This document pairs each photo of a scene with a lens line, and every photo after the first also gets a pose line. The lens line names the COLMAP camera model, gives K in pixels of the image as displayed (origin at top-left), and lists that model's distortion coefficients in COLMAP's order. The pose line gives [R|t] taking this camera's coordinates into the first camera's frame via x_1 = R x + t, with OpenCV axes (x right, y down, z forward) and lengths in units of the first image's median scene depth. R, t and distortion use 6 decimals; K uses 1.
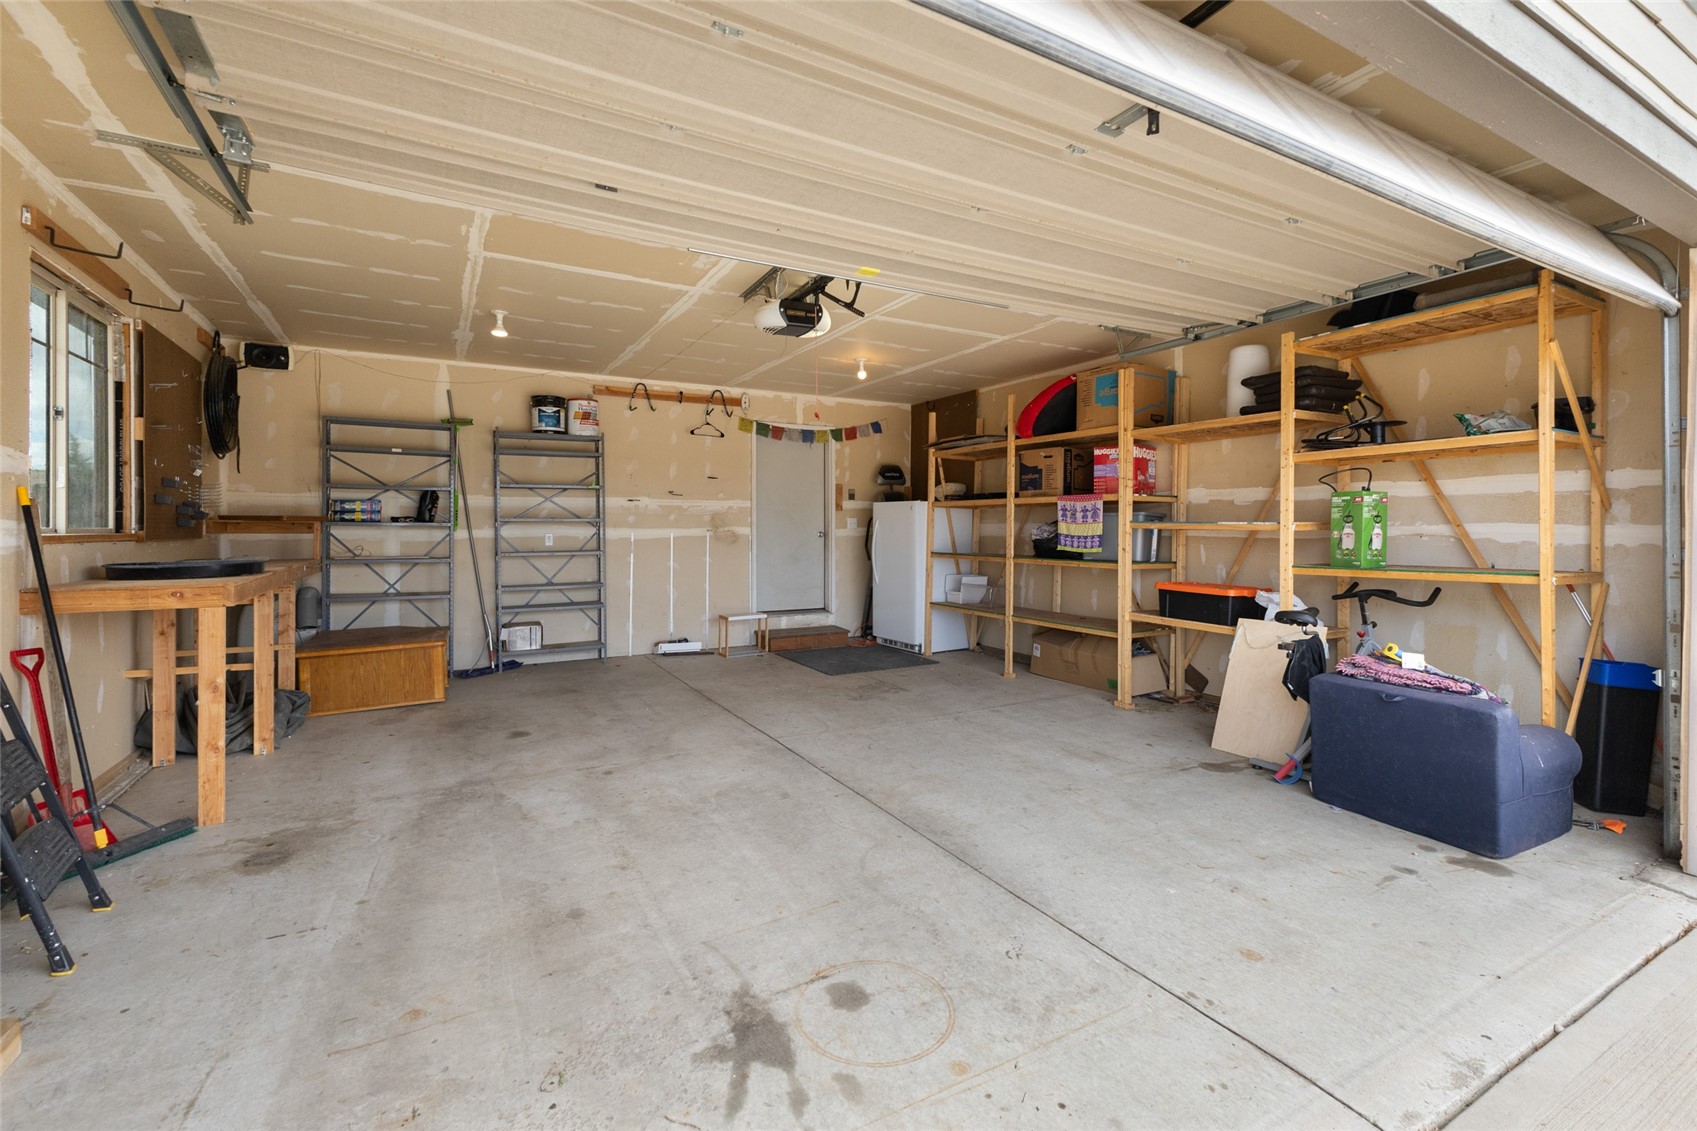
lens RADIAL K [[736.9, 0, 841.5], [0, 736.9, 531.5], [0, 0, 1]] dist [0.012211, -0.003489]
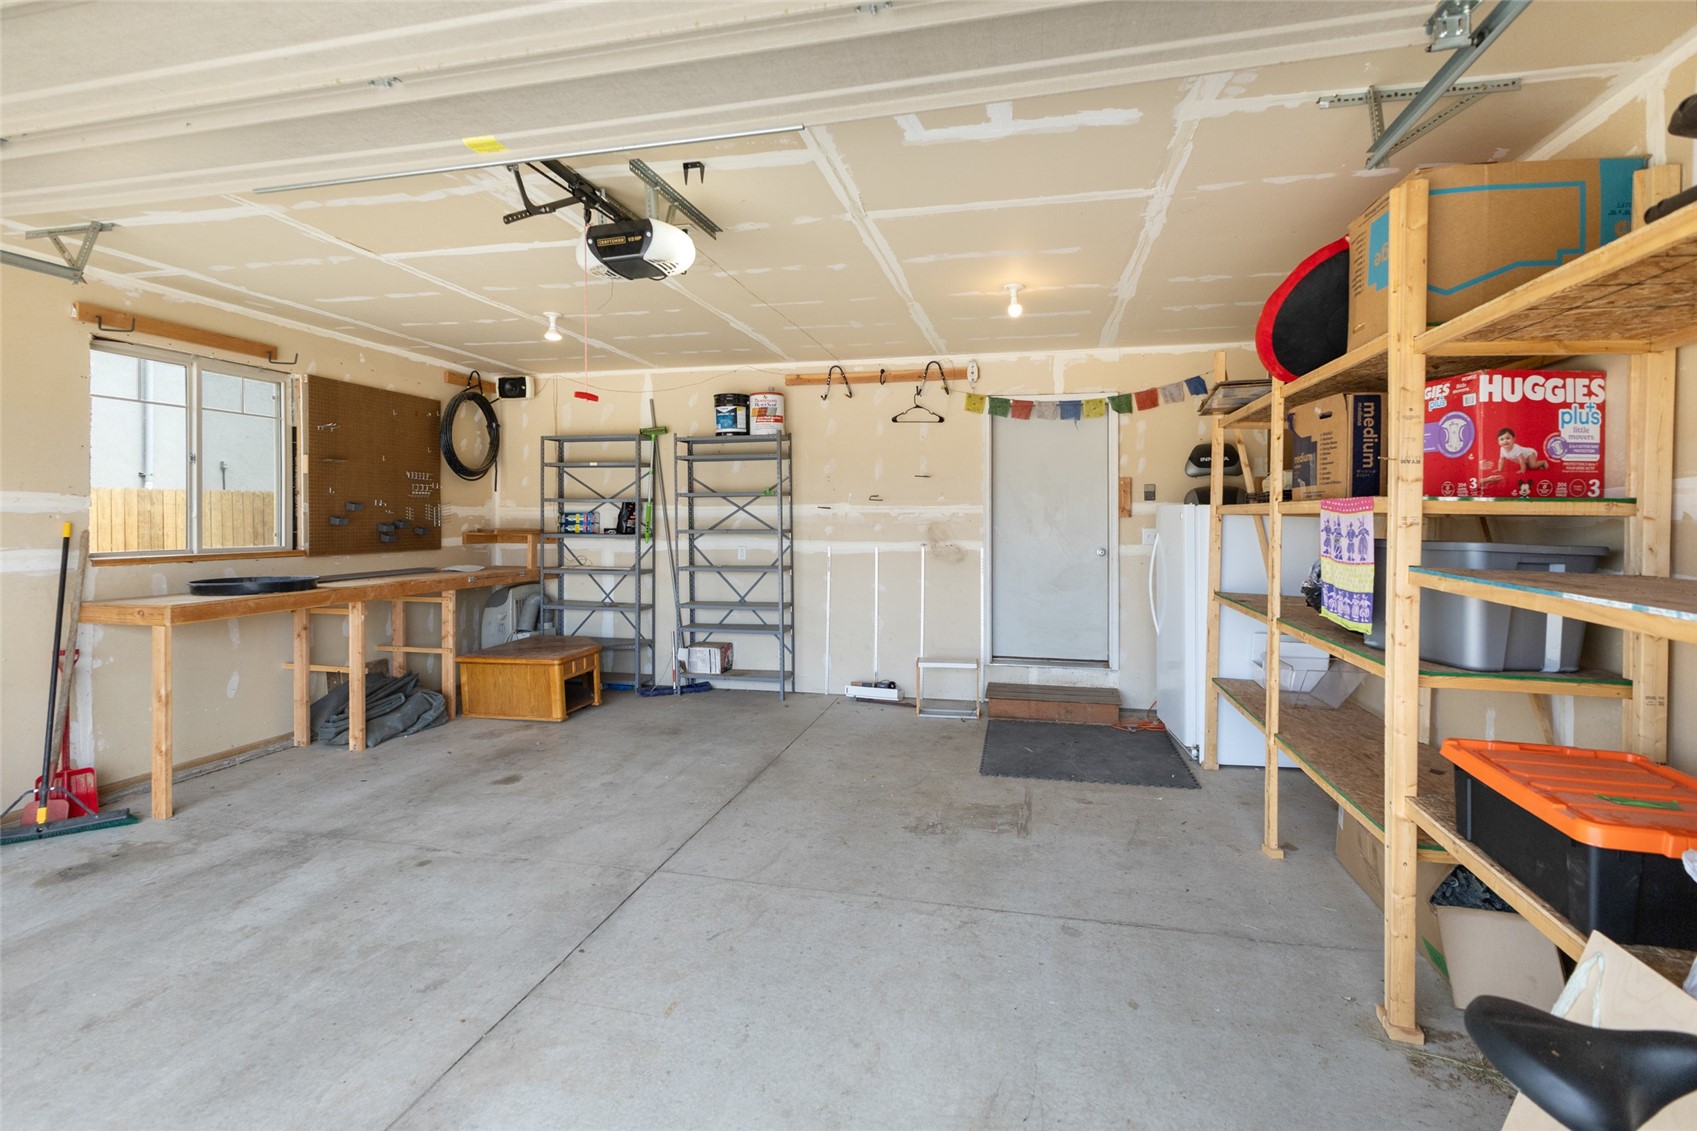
lens RADIAL K [[782.9, 0, 864.2], [0, 782.9, 522.0], [0, 0, 1]] dist [0.000830, -0.000977]
pose [[0.752297, 0.004145, -0.658811, 0.392550], [-0.004099, 0.999990, 0.001611, -0.033056], [0.658811, 0.001488, 0.752307, 0.430034]]
